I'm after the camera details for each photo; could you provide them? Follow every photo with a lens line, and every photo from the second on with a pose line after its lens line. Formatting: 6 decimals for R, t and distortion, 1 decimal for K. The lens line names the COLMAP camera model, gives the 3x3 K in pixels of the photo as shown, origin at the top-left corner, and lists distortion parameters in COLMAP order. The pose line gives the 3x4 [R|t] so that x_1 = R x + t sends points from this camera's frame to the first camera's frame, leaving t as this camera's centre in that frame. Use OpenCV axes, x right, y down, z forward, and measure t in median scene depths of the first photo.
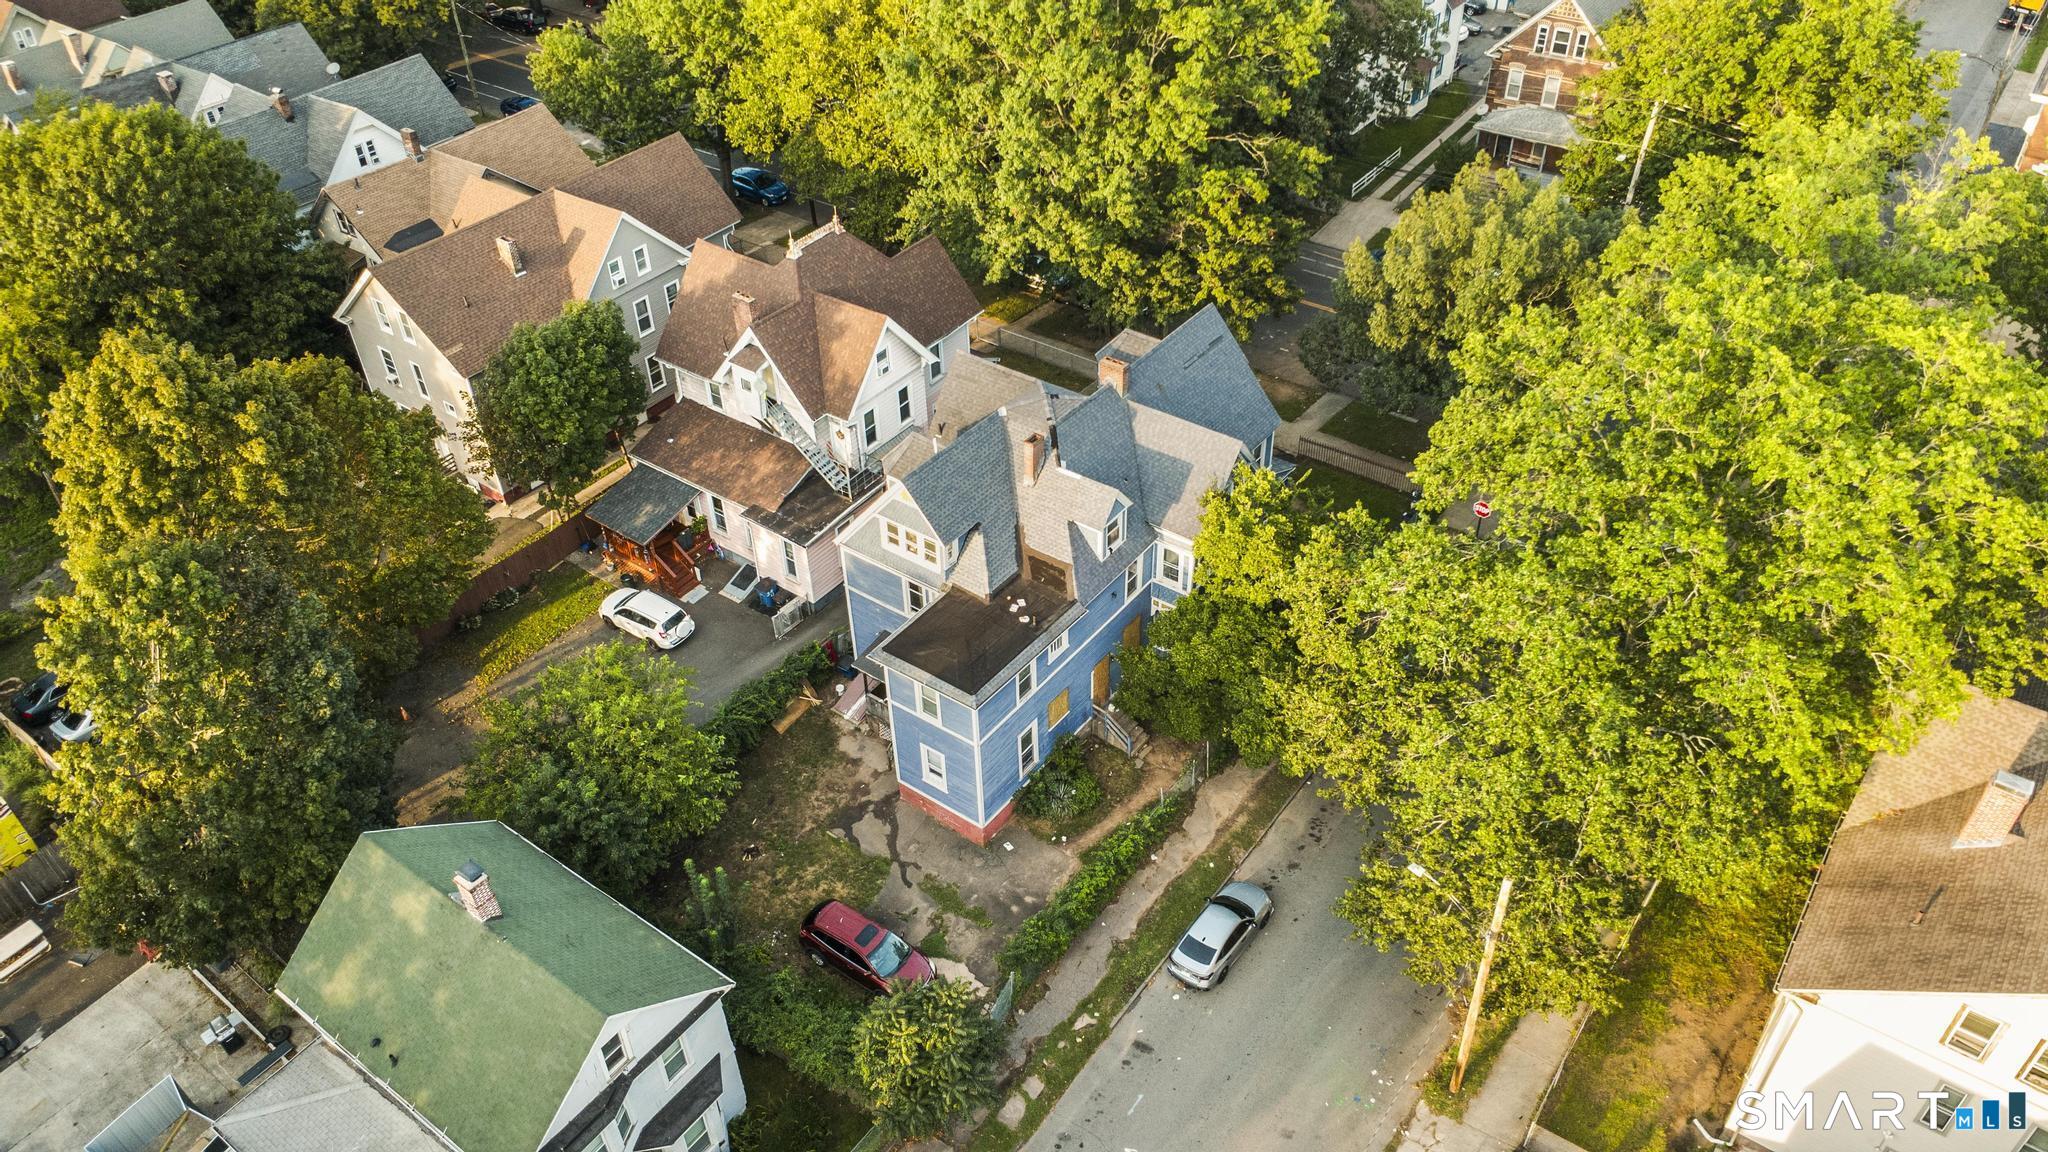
lens RADIAL K [[1442.2, 0, 1024.0], [0, 1442.2, 576.0], [0, 0, 1]] dist [0.018388, -0.047023]
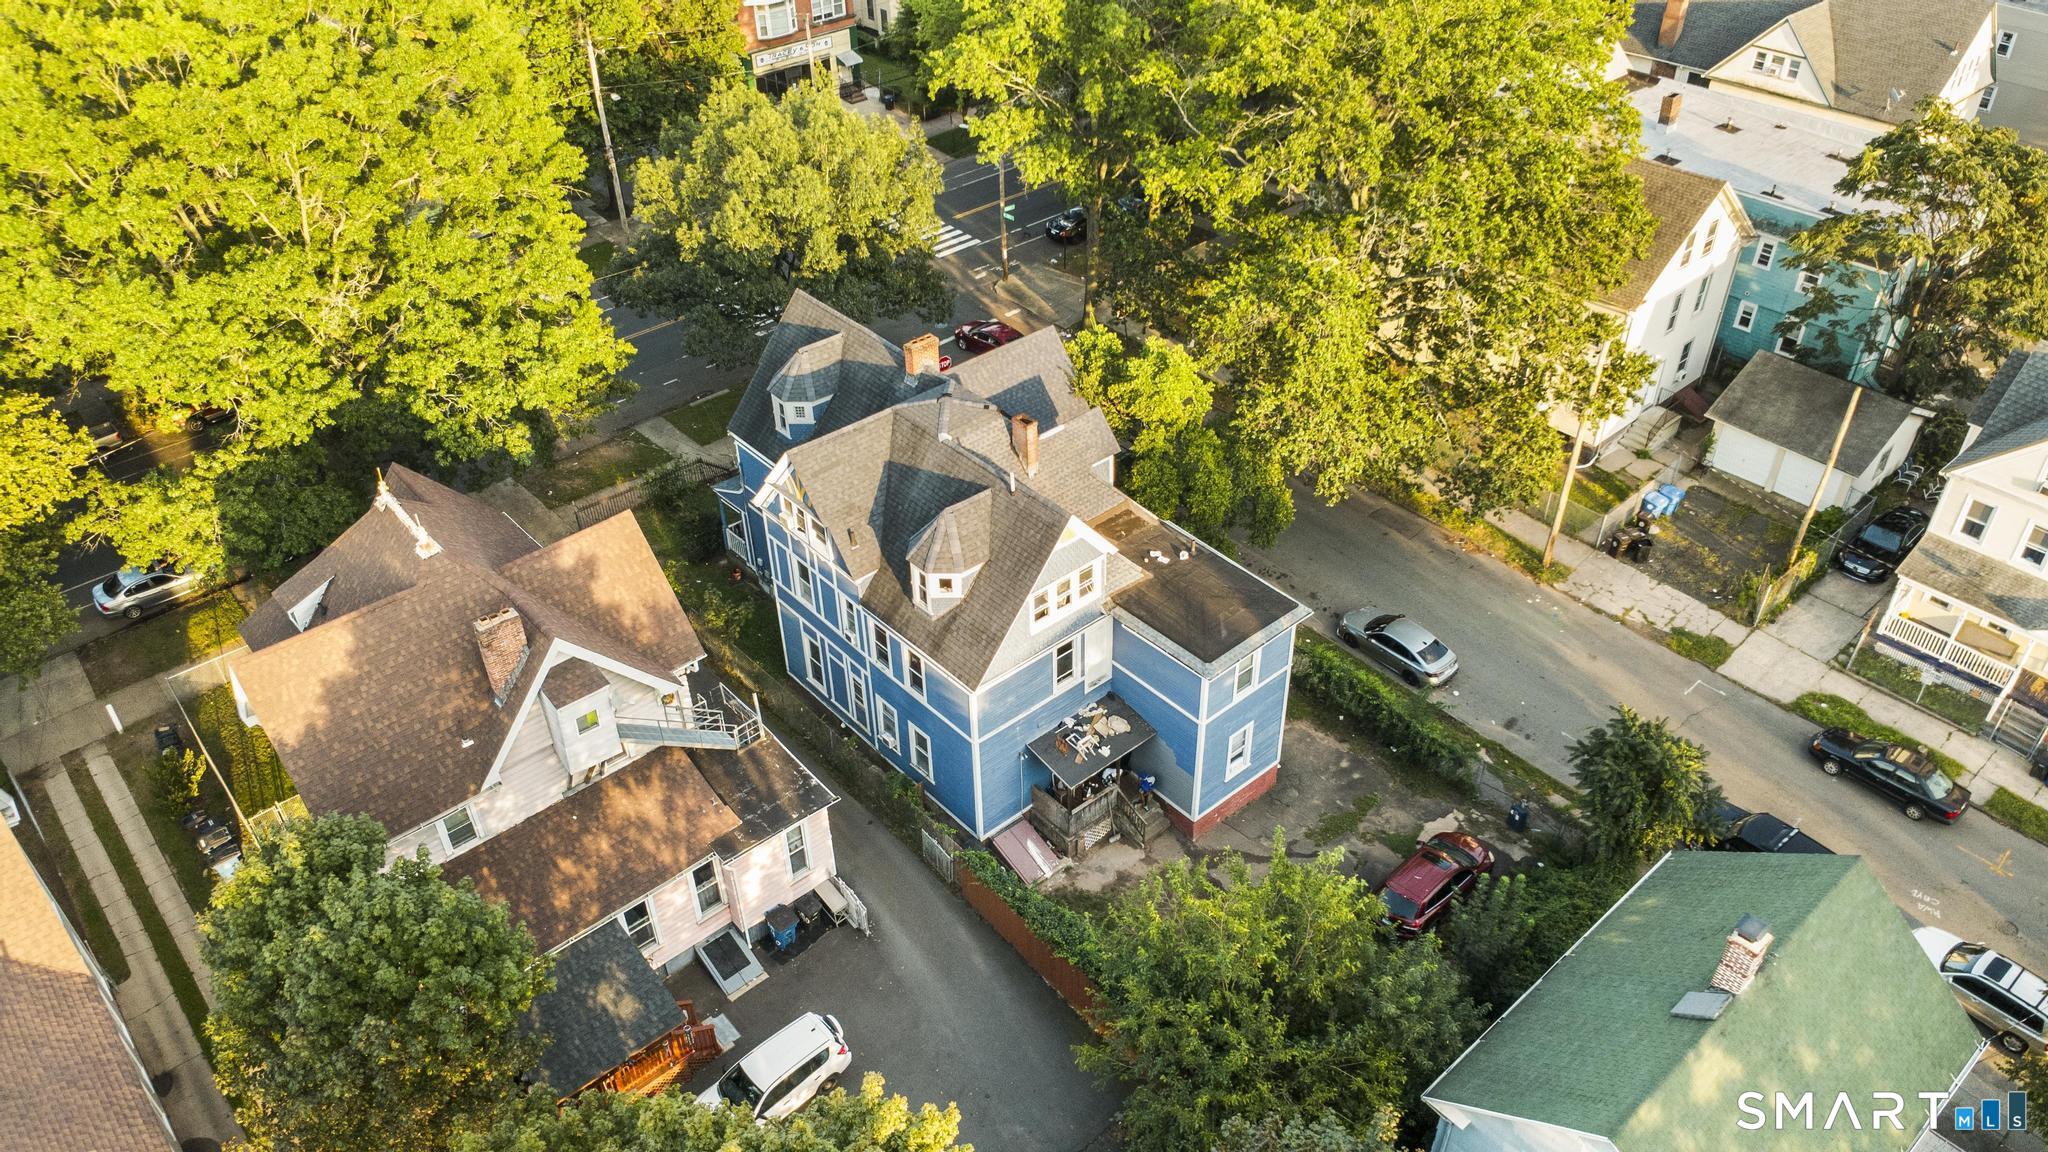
lens RADIAL K [[1428.8, 0, 1032.7], [0, 1428.8, 573.8], [0, 0, 1]] dist [0.043937, -0.068349]
pose [[0.216104, -0.575144, 0.788992, -0.698895], [0.623744, 0.703017, 0.341629, -0.311786], [-0.751161, 0.418302, 0.510667, 0.590856]]
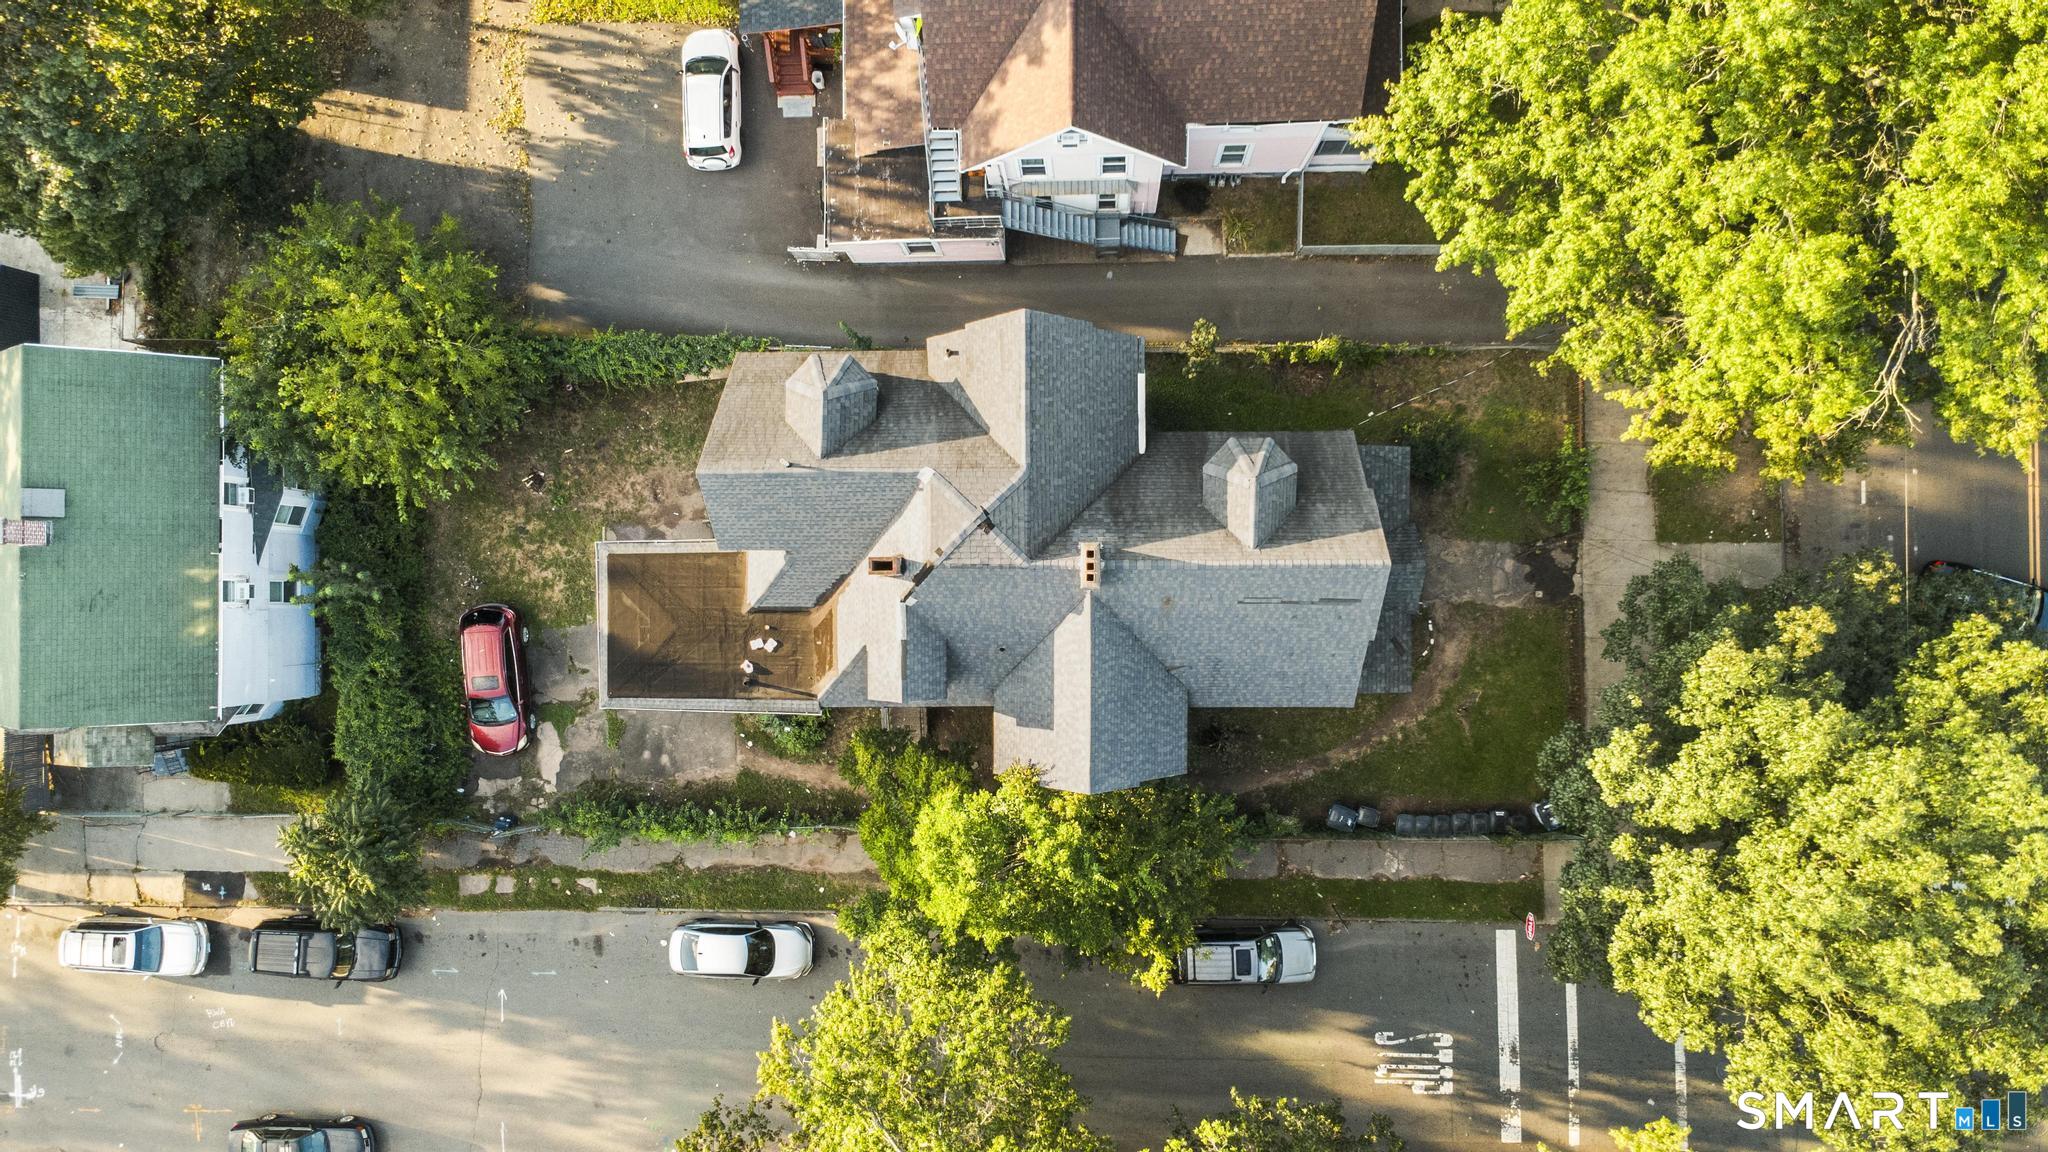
lens RADIAL K [[1435.6, 0, 1028.6], [0, 1435.6, 573.9], [0, 0, 1]] dist [0.028113, -0.058945]
pose [[0.597093, 0.801942, -0.019205, 0.063856], [-0.475773, 0.373314, 0.796415, -0.661812], [0.645848, -0.466396, 0.604446, 0.616637]]
